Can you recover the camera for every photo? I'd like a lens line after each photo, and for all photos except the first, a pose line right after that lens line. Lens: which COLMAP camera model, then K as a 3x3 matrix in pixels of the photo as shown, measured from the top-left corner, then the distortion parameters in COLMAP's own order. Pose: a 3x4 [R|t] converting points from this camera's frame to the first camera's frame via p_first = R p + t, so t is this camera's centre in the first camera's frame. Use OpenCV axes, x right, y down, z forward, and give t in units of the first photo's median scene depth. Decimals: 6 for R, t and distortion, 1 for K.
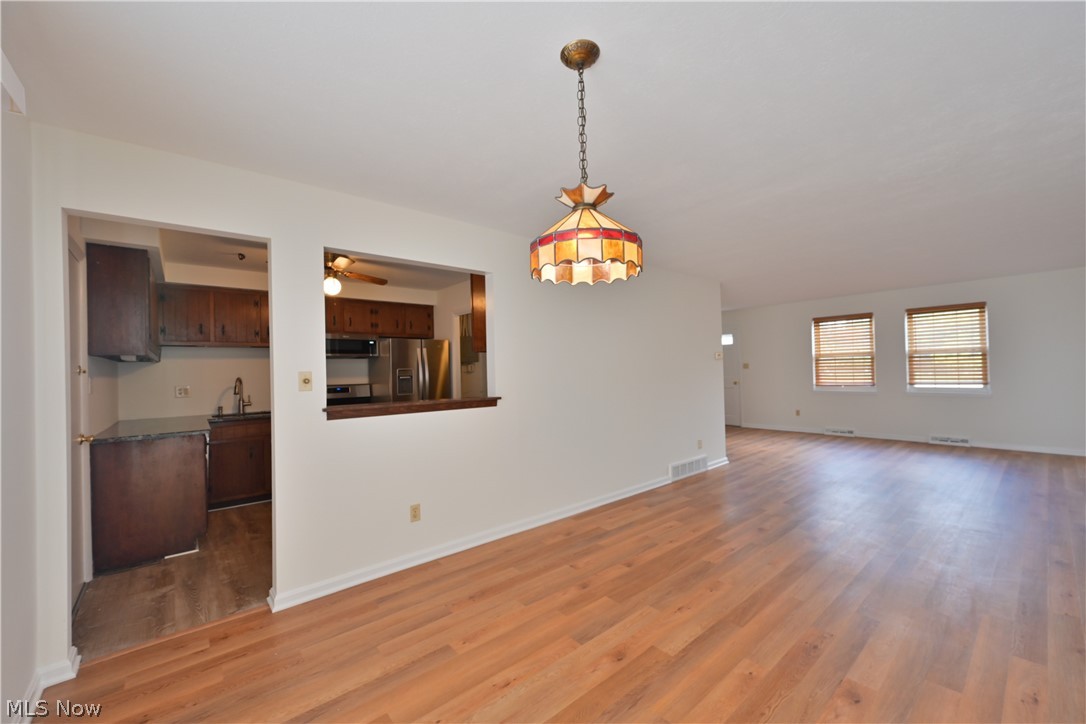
lens RADIAL K [[424.6, 0, 544.1], [0, 424.6, 365.0], [0, 0, 1]] dist [-0.002282, -0.000208]
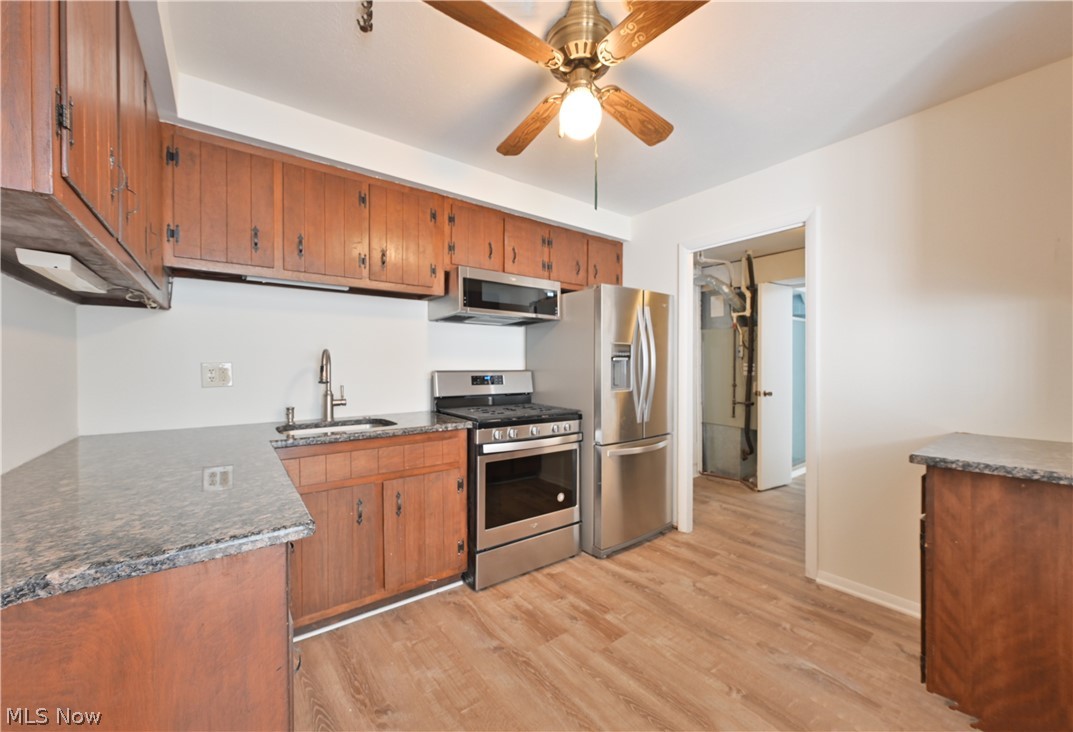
lens RADIAL K [[410.4, 0, 539.2], [0, 410.4, 366.9], [0, 0, 1]] dist [-0.003700, -0.000202]
pose [[0.998237, 0.022154, -0.055059, -0.711548], [-0.021256, 0.999632, 0.016830, 0.058479], [0.055412, -0.015630, 0.998341, 0.856864]]
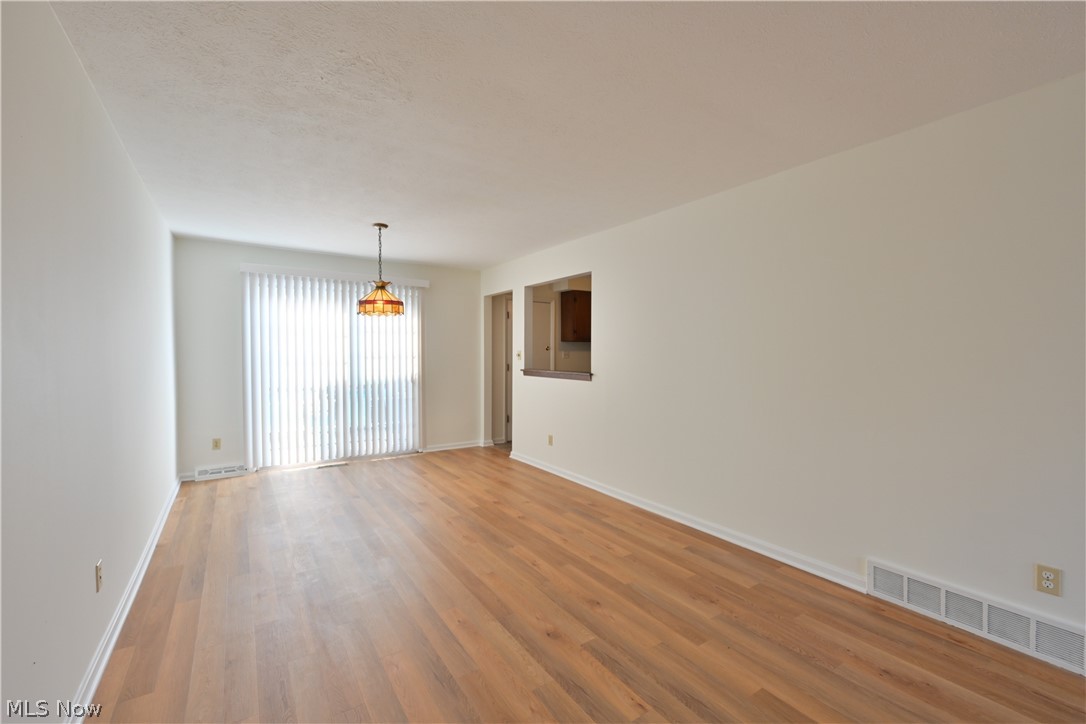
lens RADIAL K [[459.0, 0, 541.3], [0, 459.0, 362.1], [0, 0, 1]] dist [0.001182, -0.001570]
pose [[-0.111593, 0.041793, -0.992875, 1.401720], [0.012927, 0.999092, 0.040602, -0.014723], [0.993670, -0.008304, -0.112032, 1.161849]]
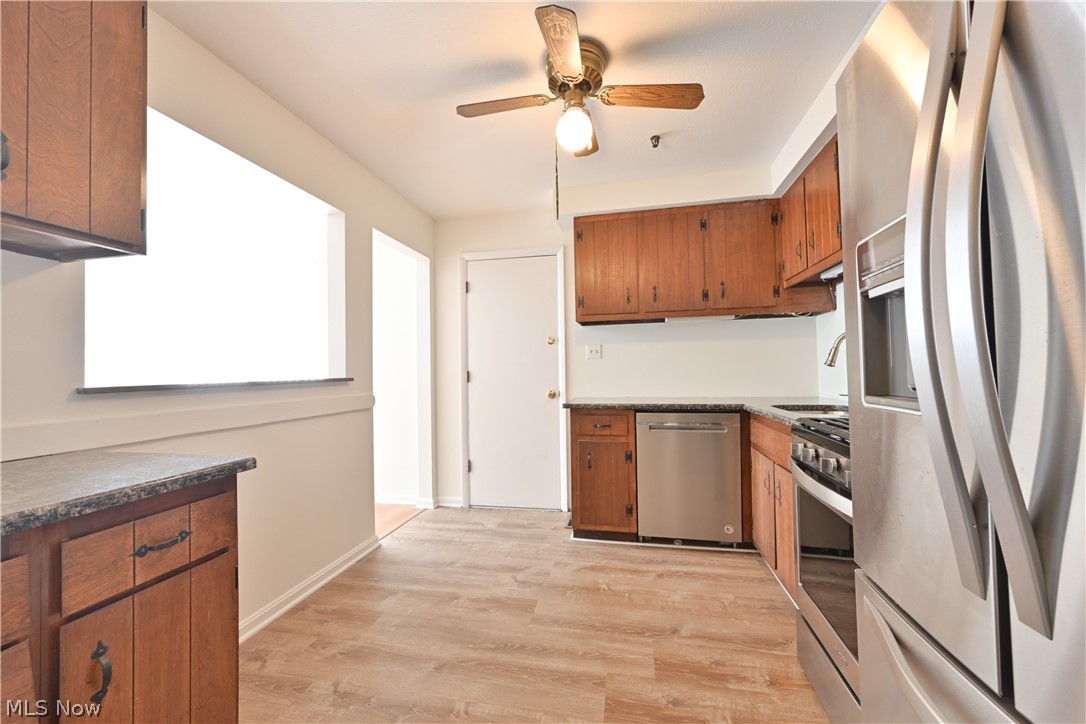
lens RADIAL K [[424.6, 0, 542.8], [0, 424.6, 364.2], [0, 0, 1]] dist [-0.002282, -0.000208]
pose [[-0.790515, 0.028391, -0.611784, -0.267340], [0.044664, 0.998938, -0.011355, 0.089882], [0.610812, -0.036301, -0.790943, 1.845436]]
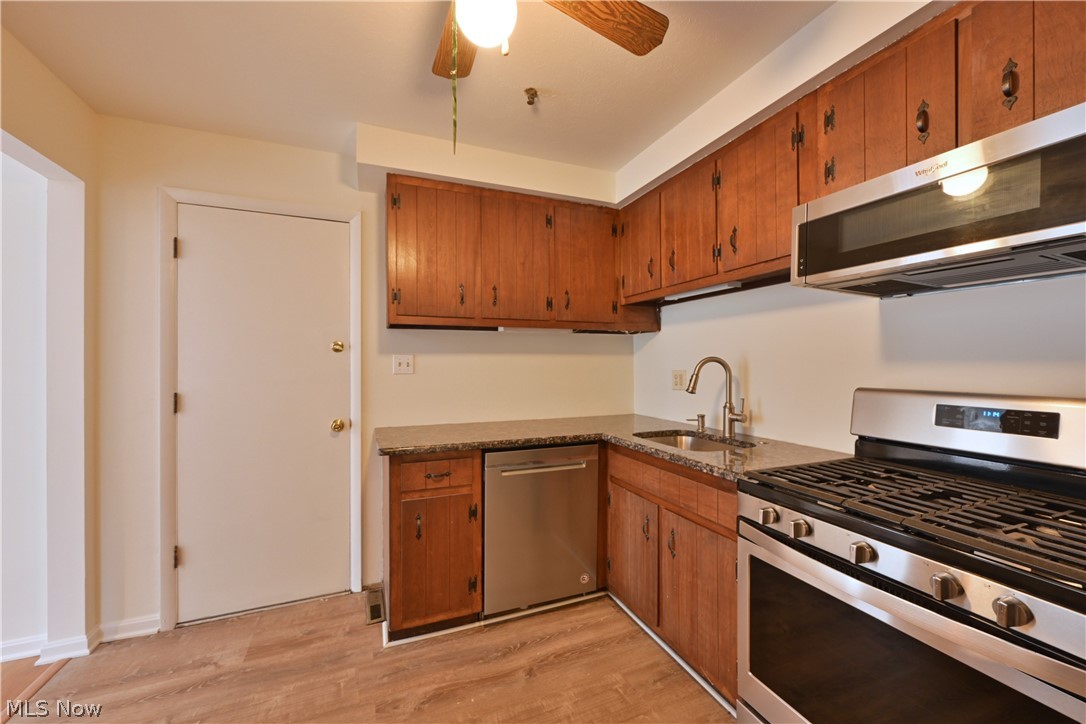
lens RADIAL K [[424.6, 0, 543.0], [0, 424.6, 362.8], [0, 0, 1]] dist [-0.002282, -0.000208]
pose [[-0.306447, 0.026190, -0.951527, -0.361292], [0.023241, 0.999529, 0.020026, 0.035146], [0.951604, -0.015978, -0.306912, 1.544140]]
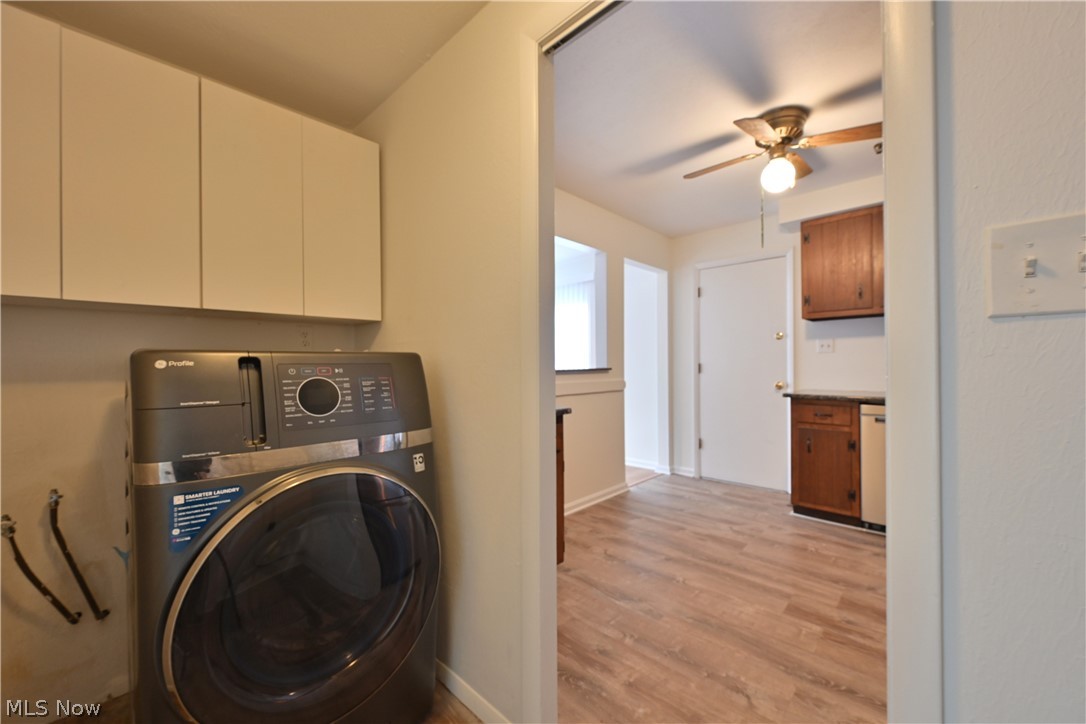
lens RADIAL K [[424.6, 0, 543.4], [0, 424.6, 364.3], [0, 0, 1]] dist [-0.002282, -0.000208]
pose [[-0.994393, 0.032144, -0.100740, -0.169175], [0.033485, 0.999371, -0.011648, 0.088021], [0.100303, -0.014956, -0.994845, 2.132138]]
